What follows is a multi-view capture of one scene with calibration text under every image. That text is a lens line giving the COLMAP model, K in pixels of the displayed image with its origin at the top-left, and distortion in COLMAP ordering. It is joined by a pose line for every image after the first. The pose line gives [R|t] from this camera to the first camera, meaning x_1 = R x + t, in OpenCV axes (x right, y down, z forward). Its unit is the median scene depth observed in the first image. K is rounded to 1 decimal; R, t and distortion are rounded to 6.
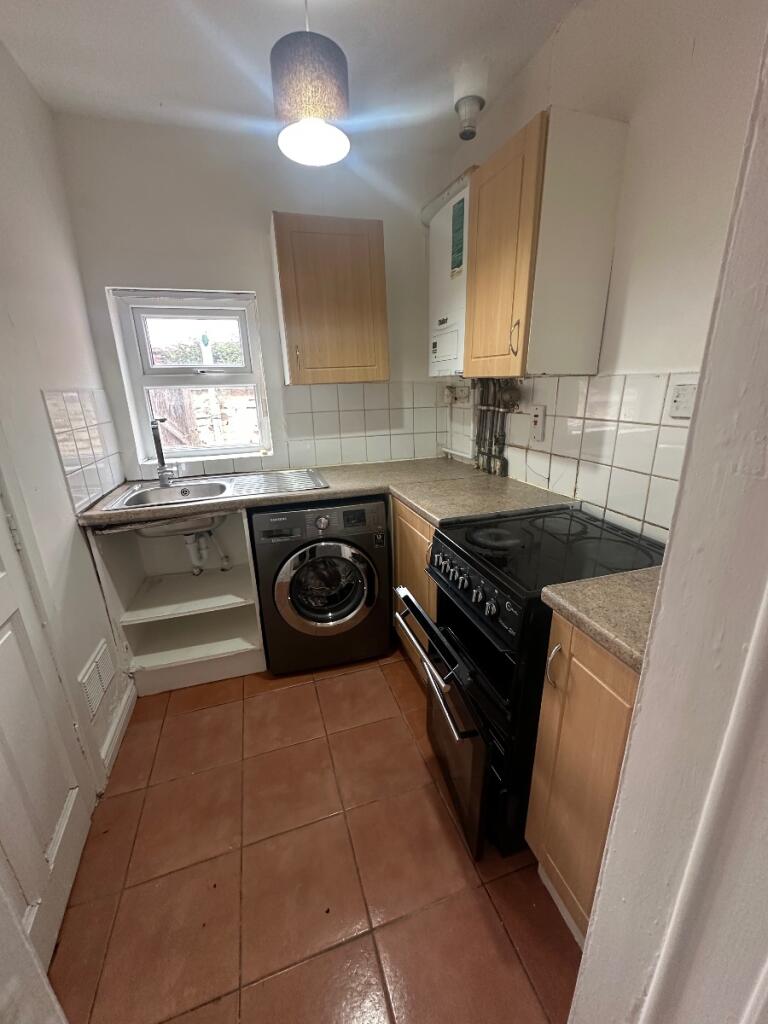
lens RADIAL K [[408.0, 0, 387.7], [0, 408.0, 511.8], [0, 0, 1]] dist [-0.015012, 0.000749]
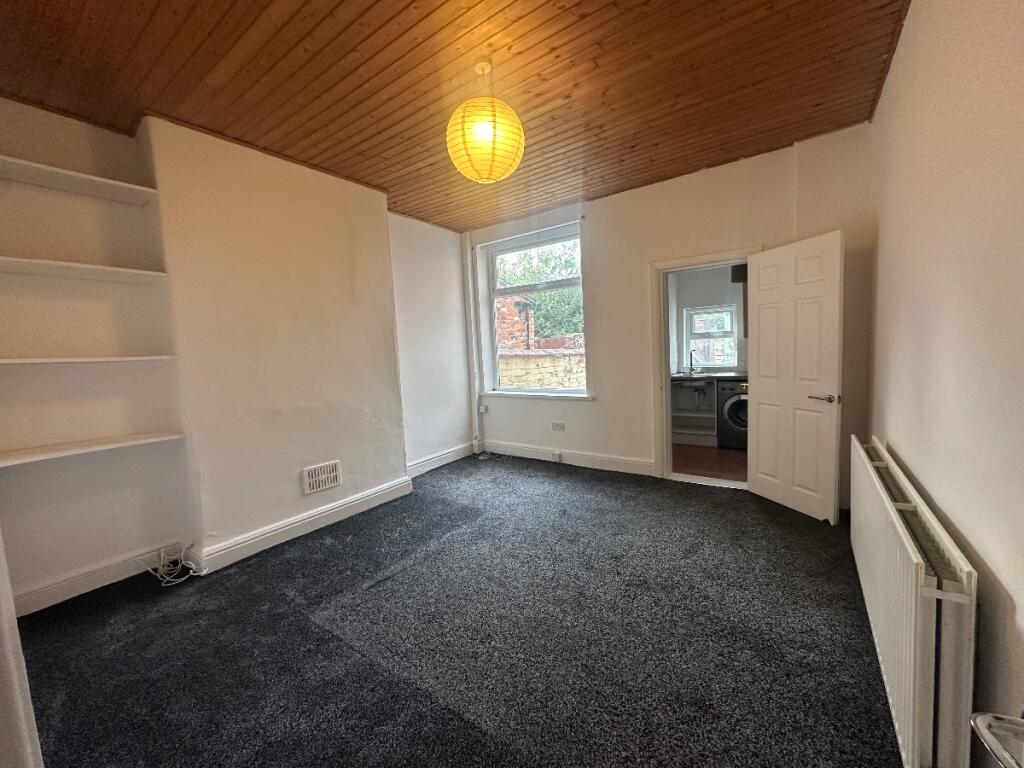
lens RADIAL K [[408.0, 0, 514.0], [0, 408.0, 379.0], [0, 0, 1]] dist [-0.015012, 0.000749]
pose [[0.606059, 0.056388, -0.793418, 0.884529], [-0.202914, 0.975441, -0.085673, 0.432272], [0.769102, 0.212918, 0.602617, -1.533213]]
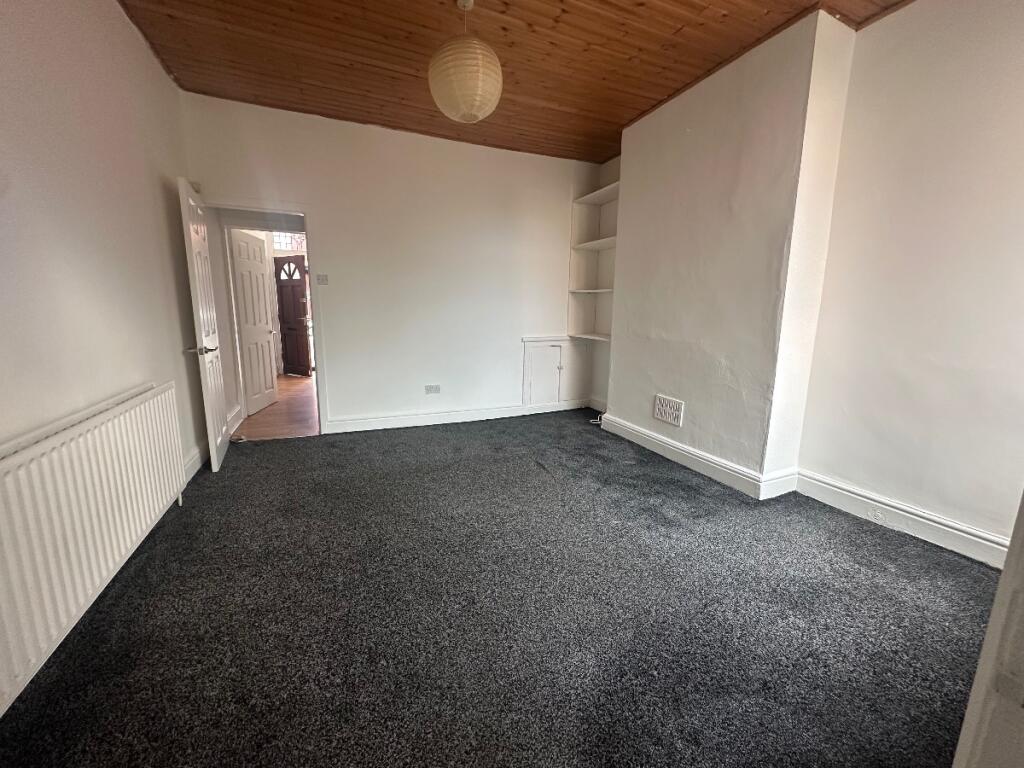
lens RADIAL K [[408.0, 0, 513.3], [0, 408.0, 382.1], [0, 0, 1]] dist [-0.015012, 0.000749]
pose [[-0.994645, 0.029054, -0.099186, -1.675236], [-0.020163, 0.886686, 0.461932, -0.867756], [0.101368, 0.461458, -0.881352, 3.555180]]
